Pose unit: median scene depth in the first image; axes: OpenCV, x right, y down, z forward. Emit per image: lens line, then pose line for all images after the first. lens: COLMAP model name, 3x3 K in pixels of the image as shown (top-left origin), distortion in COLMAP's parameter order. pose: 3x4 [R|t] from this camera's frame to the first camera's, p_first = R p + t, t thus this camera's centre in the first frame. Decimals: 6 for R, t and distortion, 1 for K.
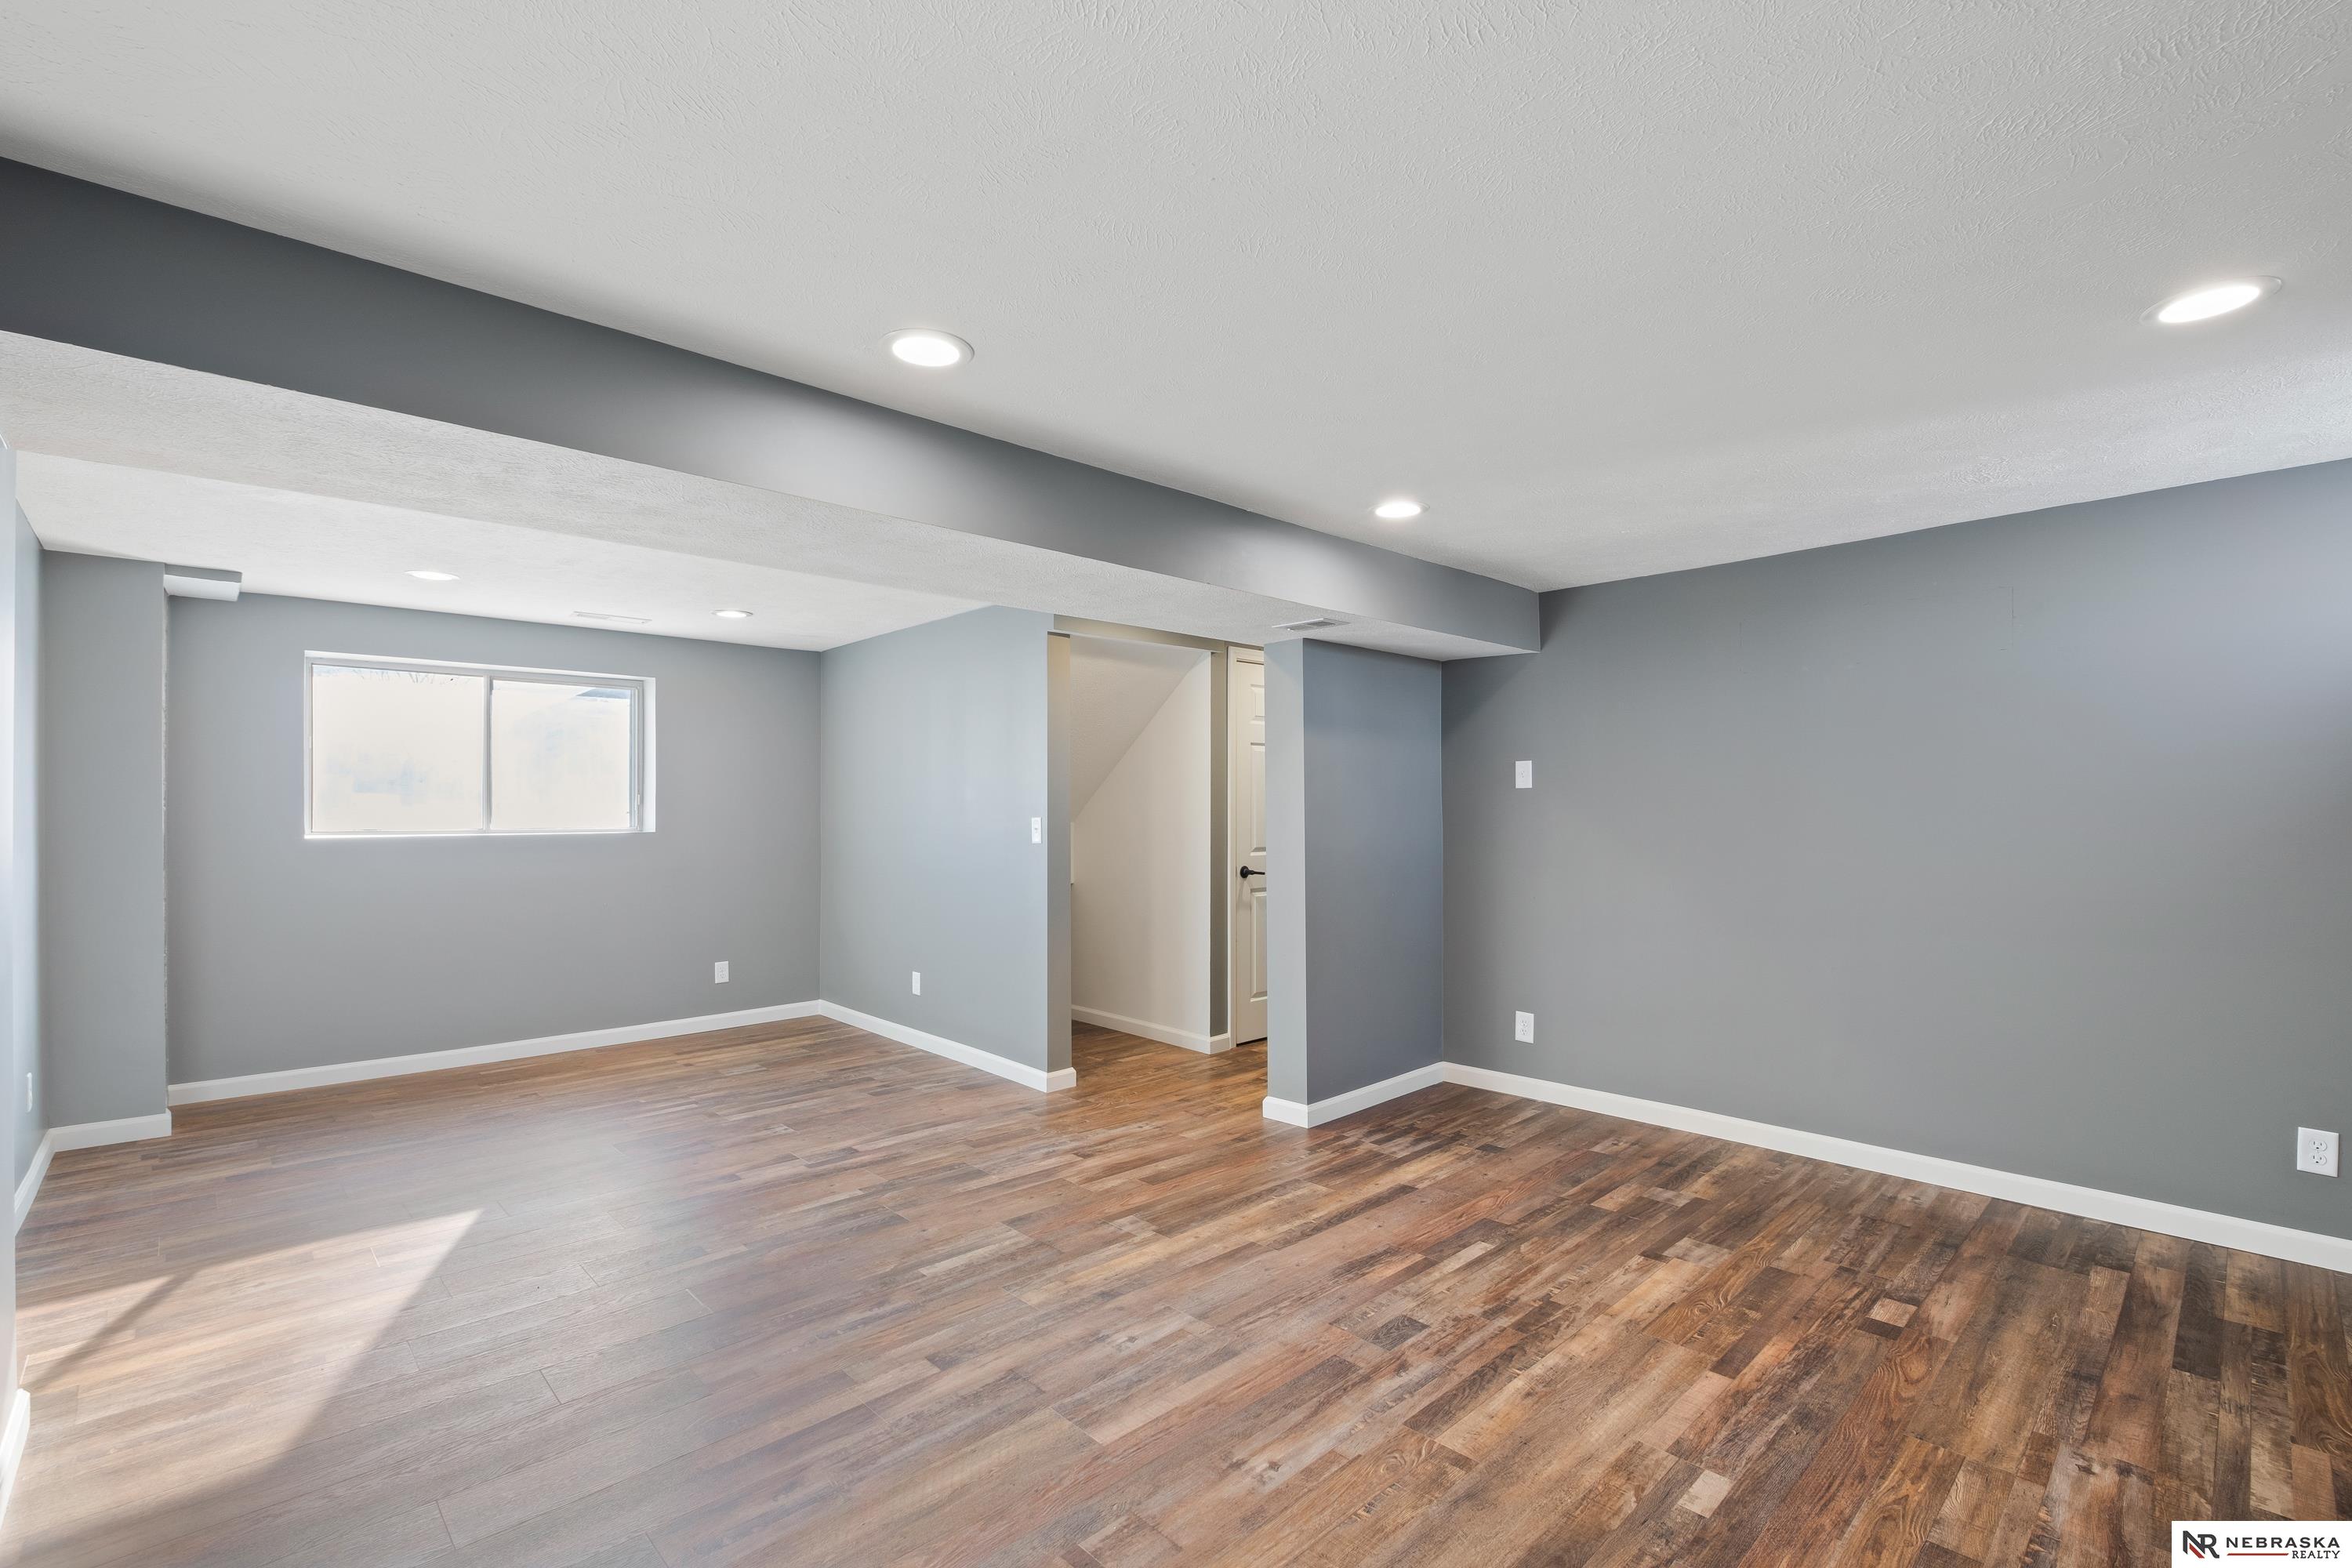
lens RADIAL K [[1030.0, 0, 1180.4], [0, 1030.0, 798.8], [0, 0, 1]] dist [0.001162, -0.002303]
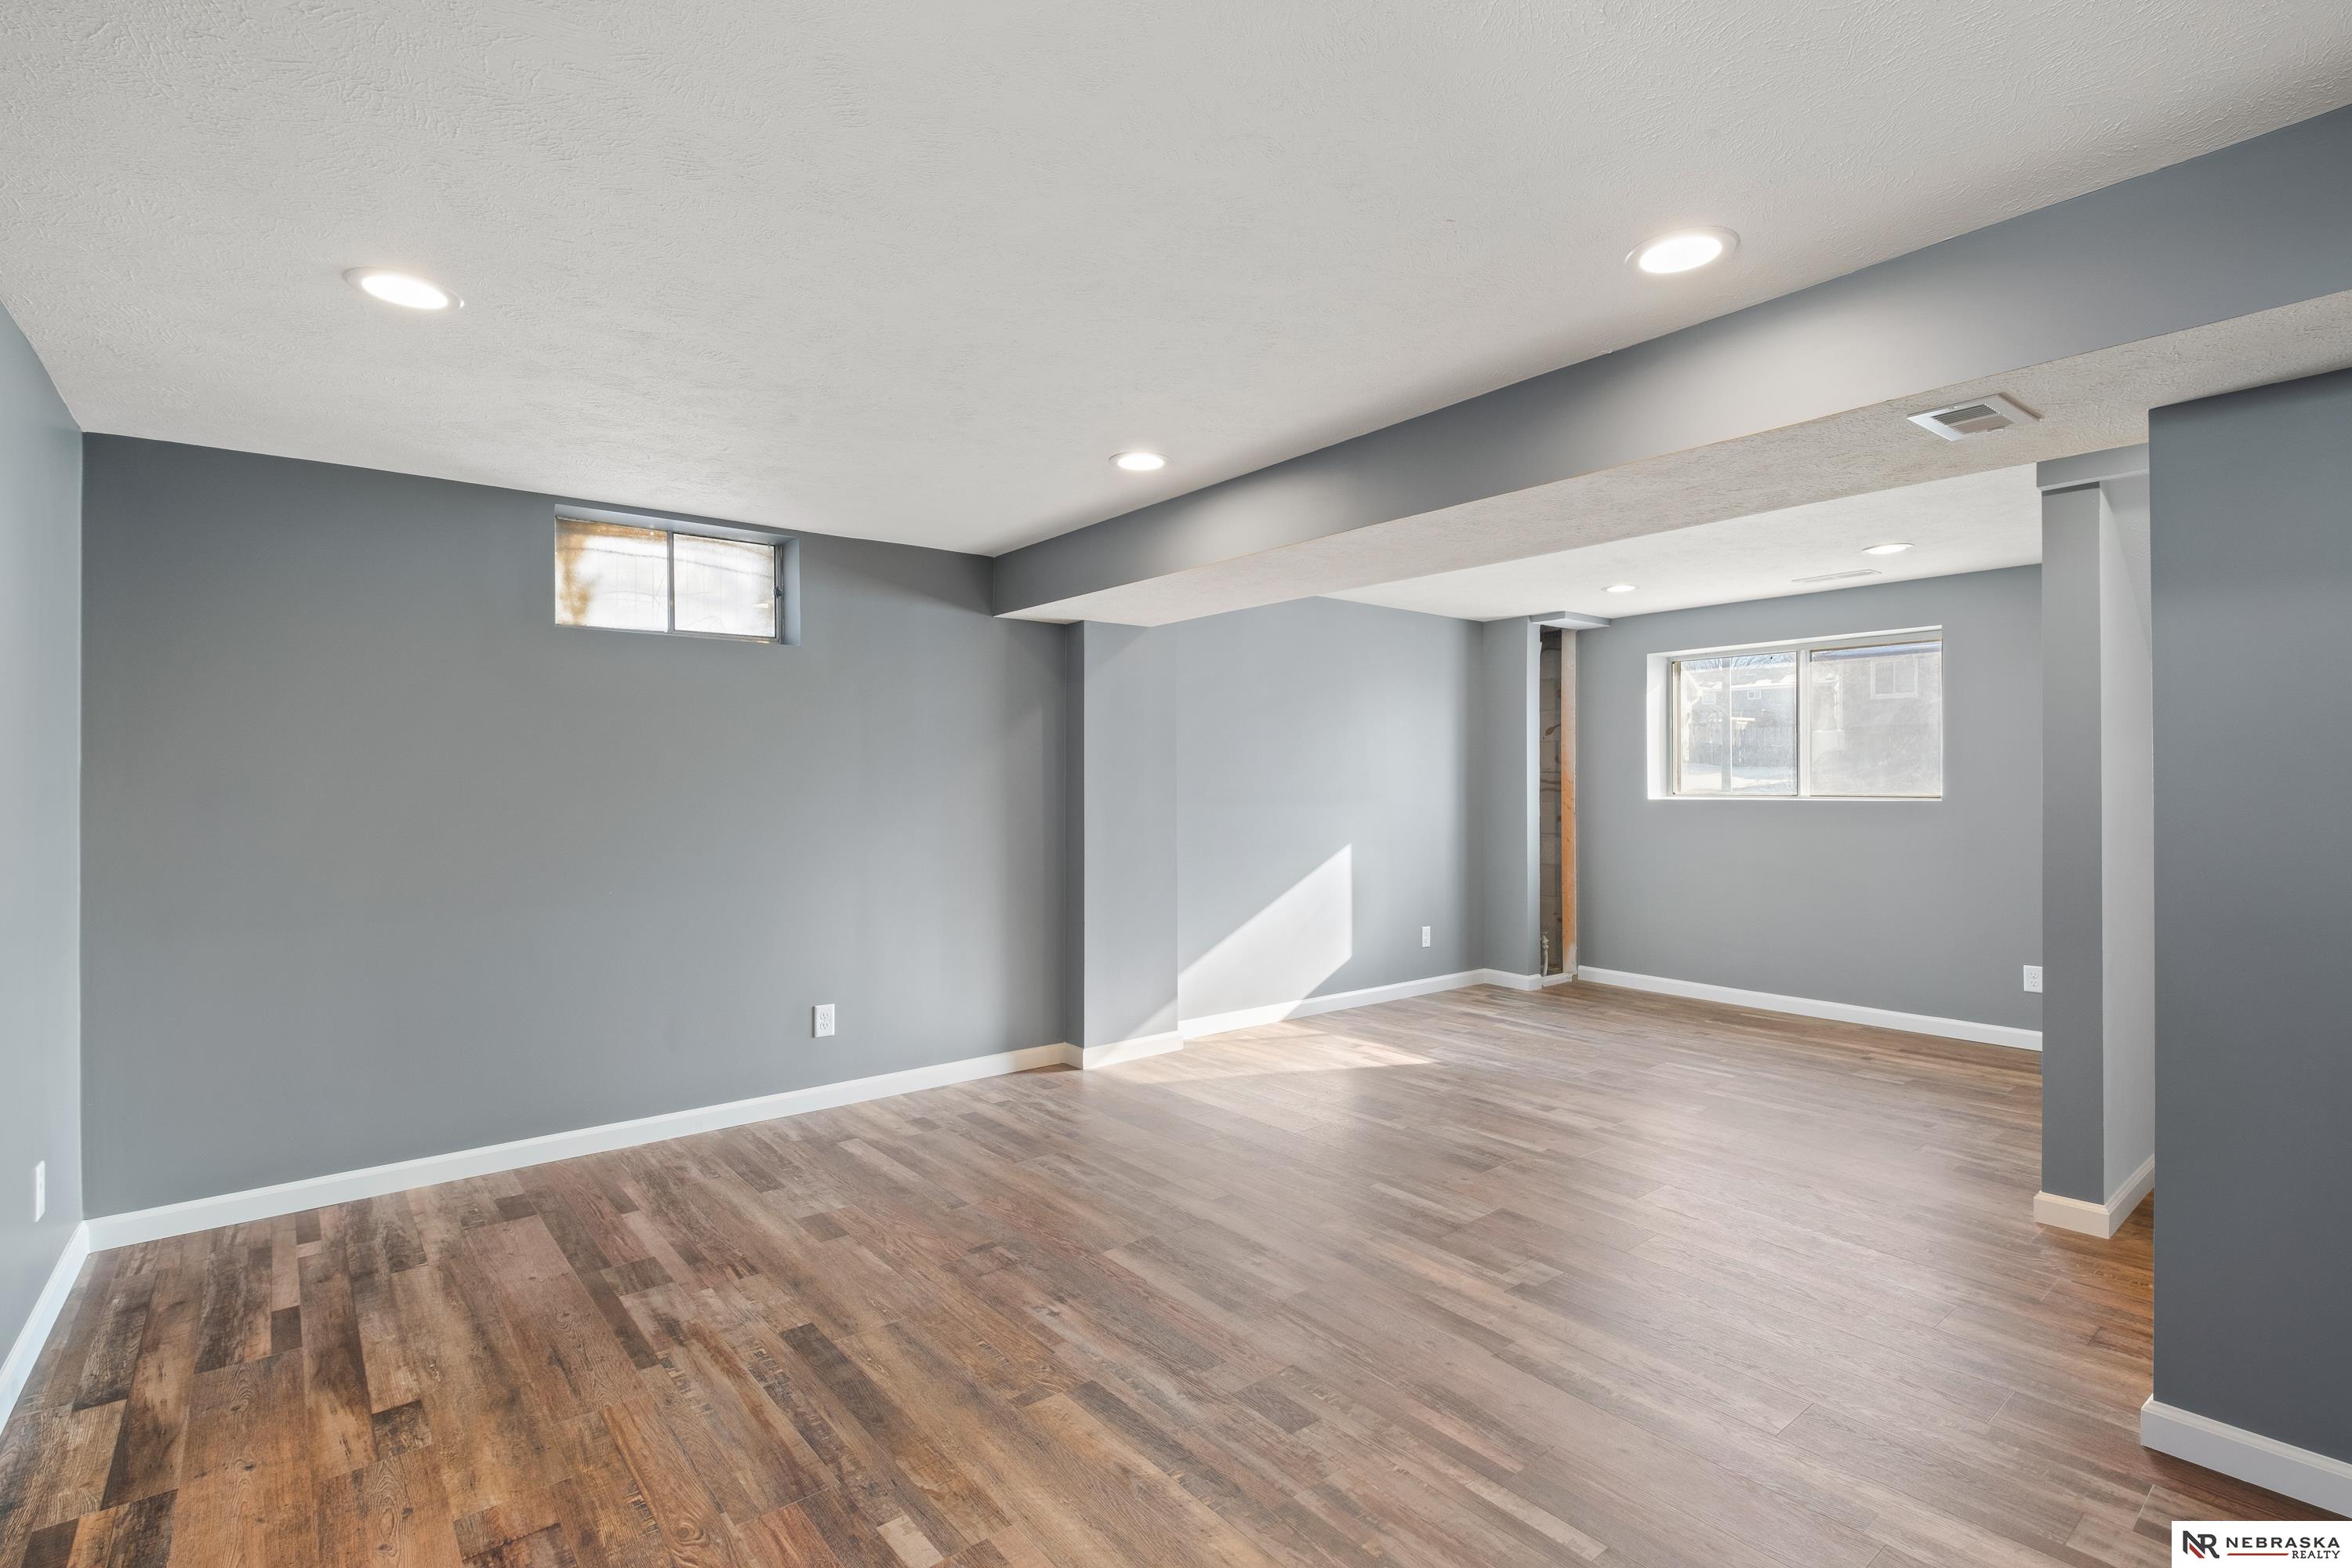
lens RADIAL K [[1110.4, 0, 1184.3], [0, 1110.4, 780.1], [0, 0, 1]] dist [0.001482, 0.000067]
pose [[-0.076192, 0.001446, -0.997092, 0.861973], [0.012710, 0.999919, 0.000479, 0.012272], [0.997012, -0.012636, -0.076204, 0.785240]]
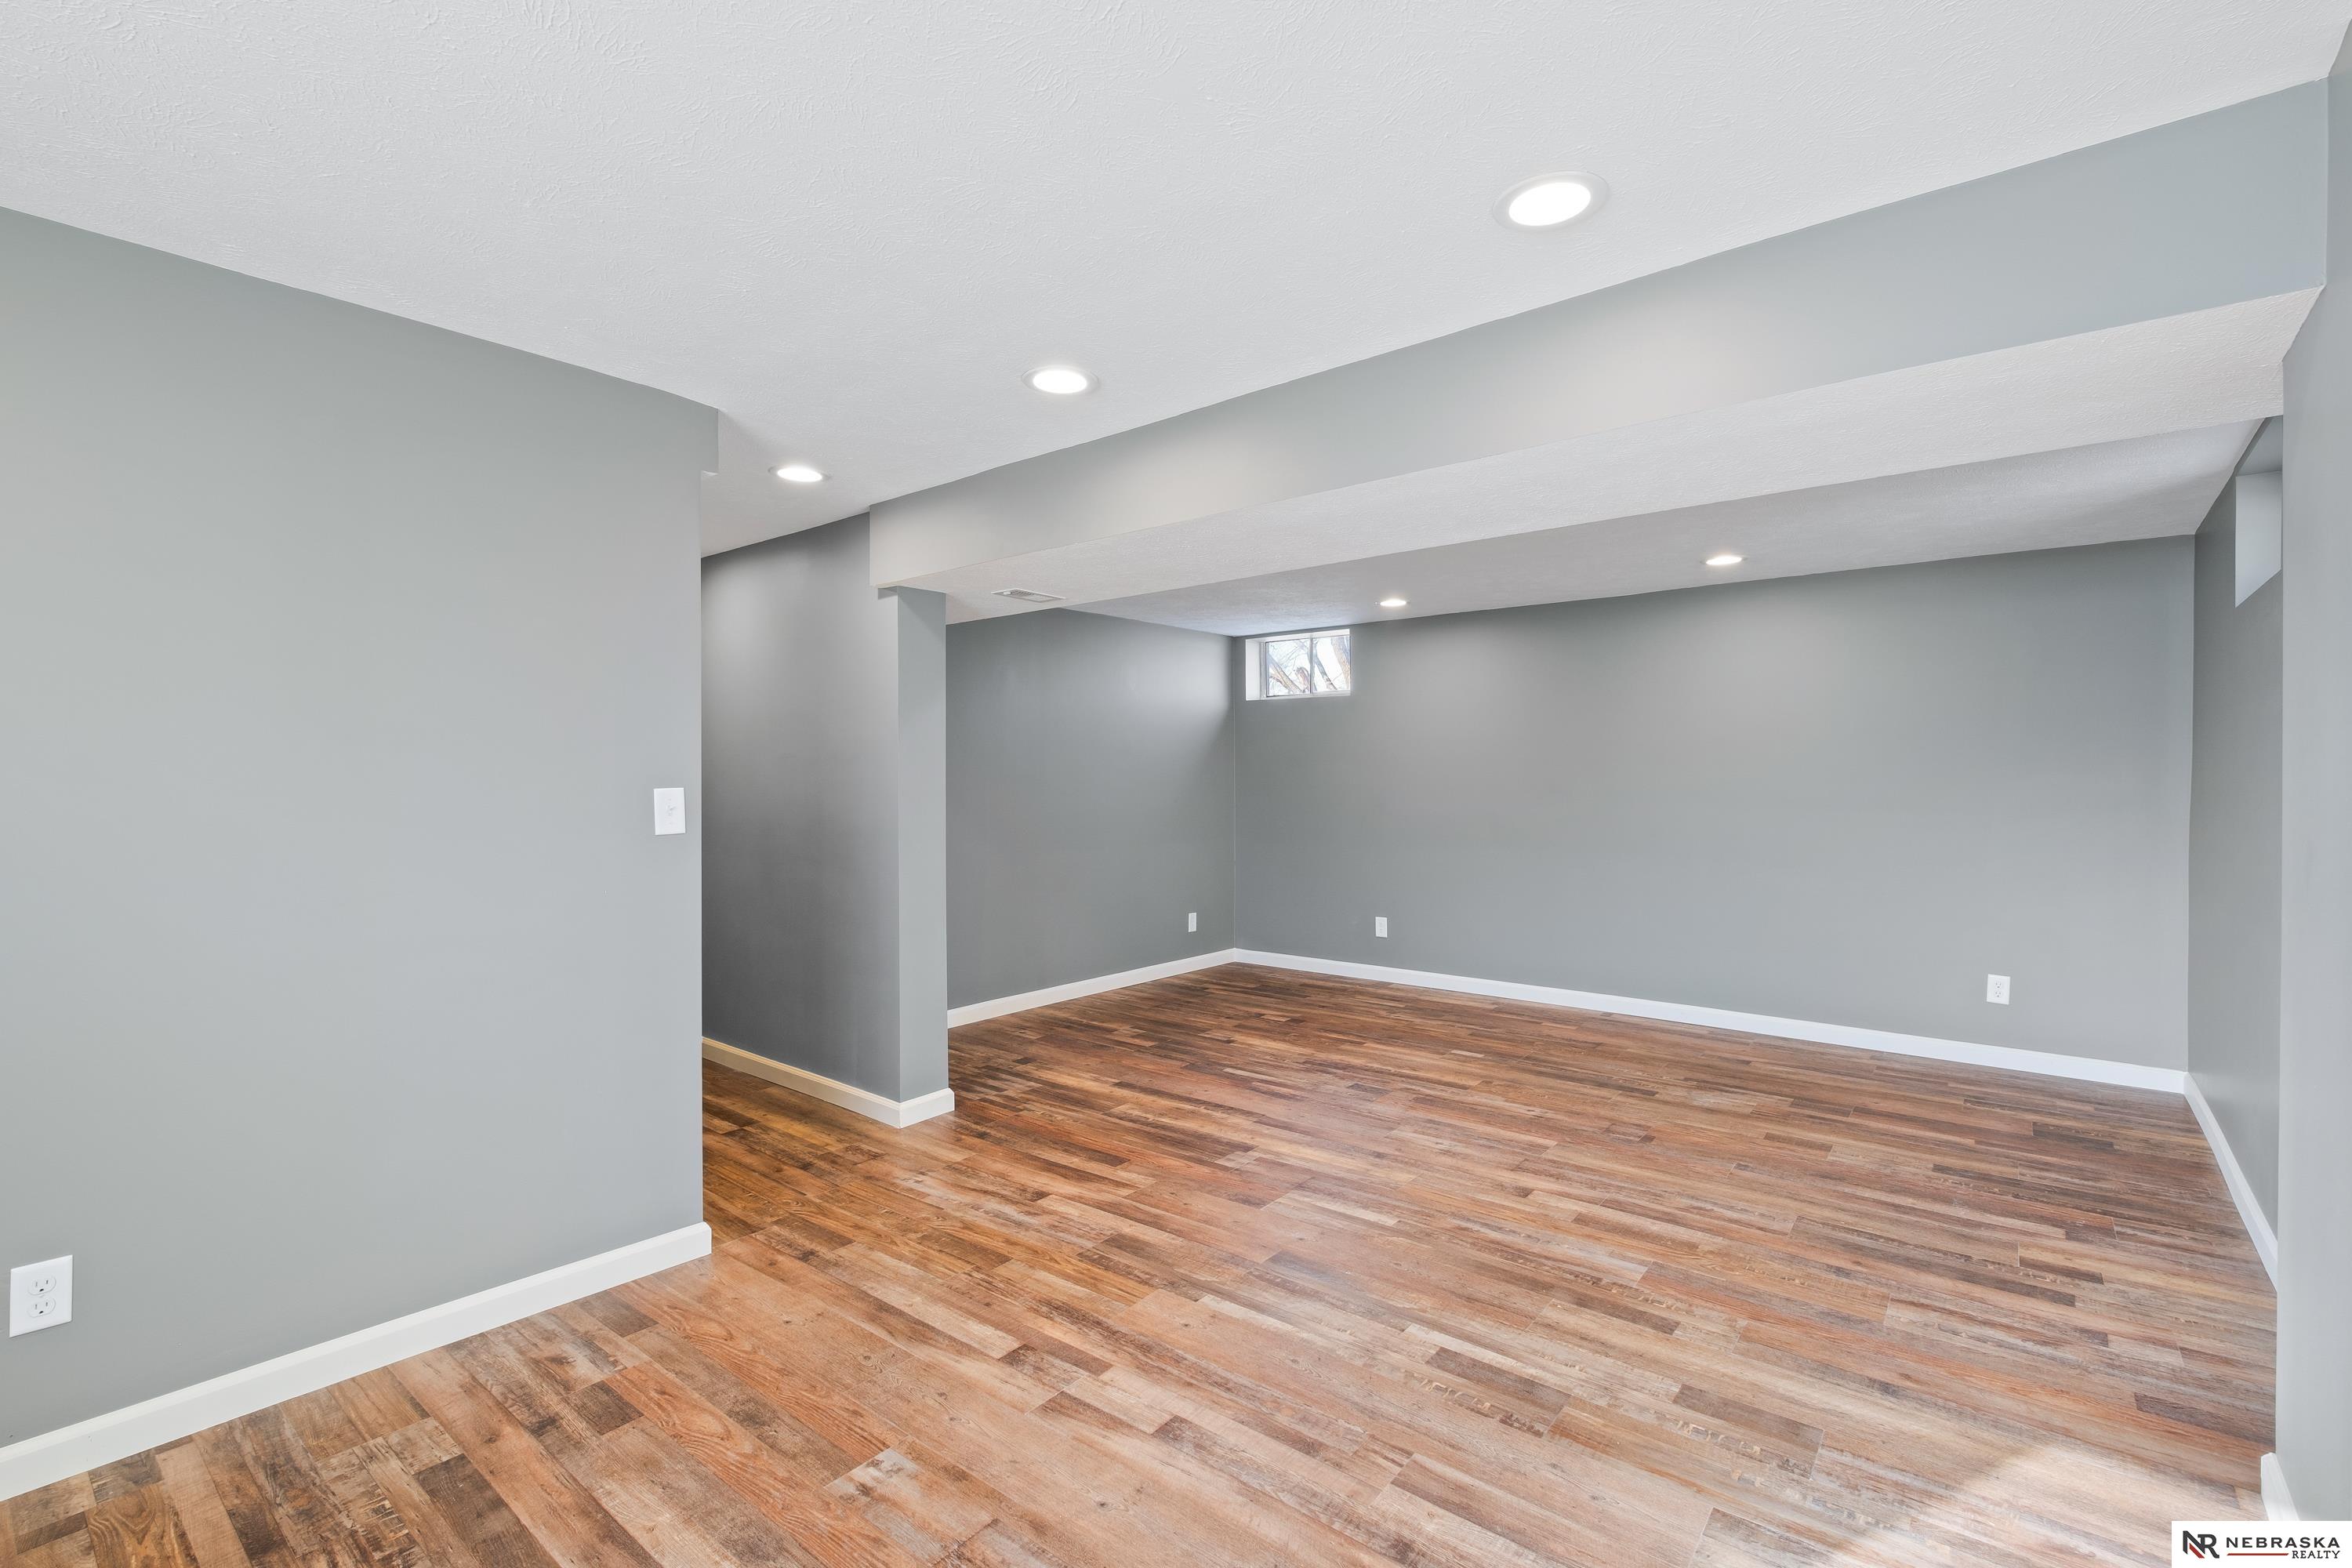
lens RADIAL K [[1030.0, 0, 1179.6], [0, 1030.0, 783.3], [0, 0, 1]] dist [0.001162, -0.002303]
pose [[-0.120093, -0.003450, 0.992757, -1.094727], [-0.007371, 0.999969, 0.002584, 0.018515], [-0.992735, -0.007008, -0.120114, 1.180450]]
